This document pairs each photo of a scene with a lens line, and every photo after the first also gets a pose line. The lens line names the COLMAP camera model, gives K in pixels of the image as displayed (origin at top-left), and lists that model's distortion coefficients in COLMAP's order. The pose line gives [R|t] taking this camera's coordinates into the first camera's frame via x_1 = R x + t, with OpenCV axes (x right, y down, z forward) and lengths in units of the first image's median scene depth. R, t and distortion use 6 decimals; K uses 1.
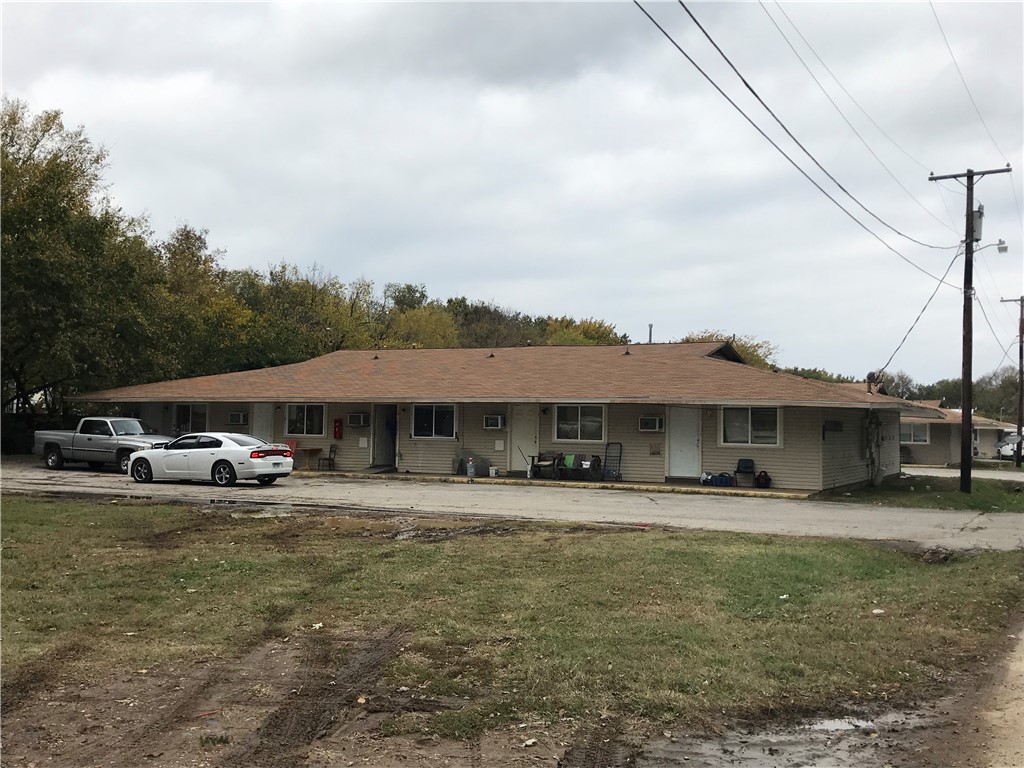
lens RADIAL K [[1114.6, 0, 512.0], [0, 1114.6, 384.0], [0, 0, 1]] dist [-0.082589, 0.001555]
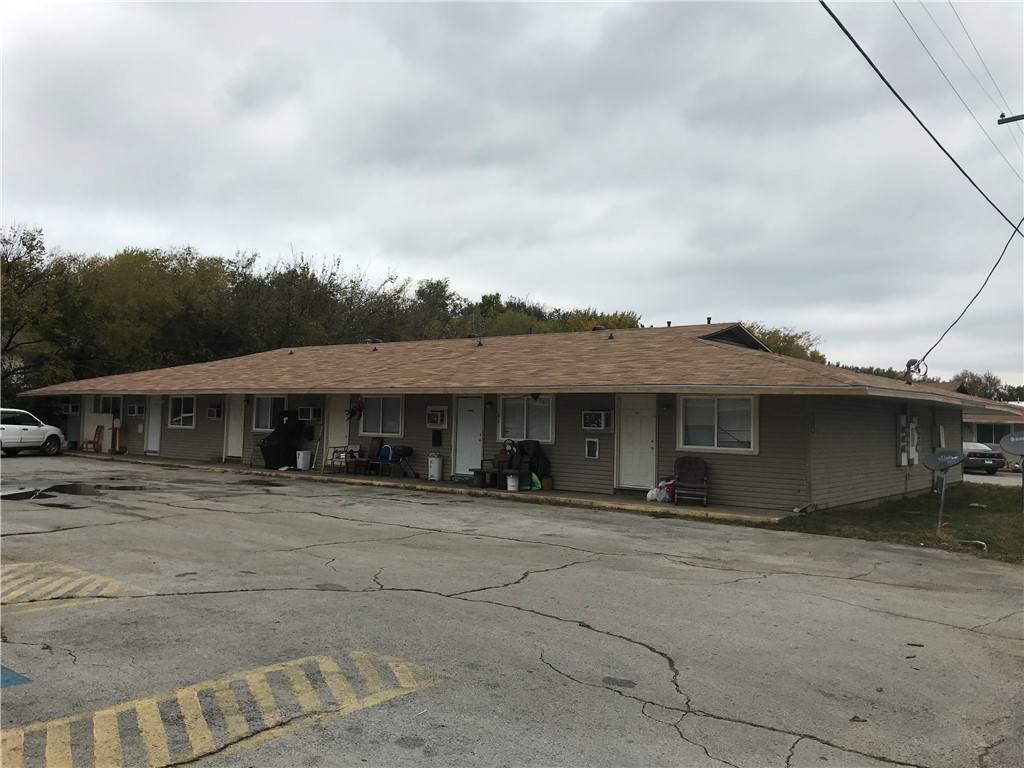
lens RADIAL K [[822.7, 0, 507.8], [0, 822.7, 375.8], [0, 0, 1]] dist [0.004192, 0.001207]
pose [[0.979668, -0.000892, -0.200623, 0.145154], [-0.002327, 0.999872, -0.015809, 0.011407], [0.200611, 0.015954, 0.979541, 0.330082]]
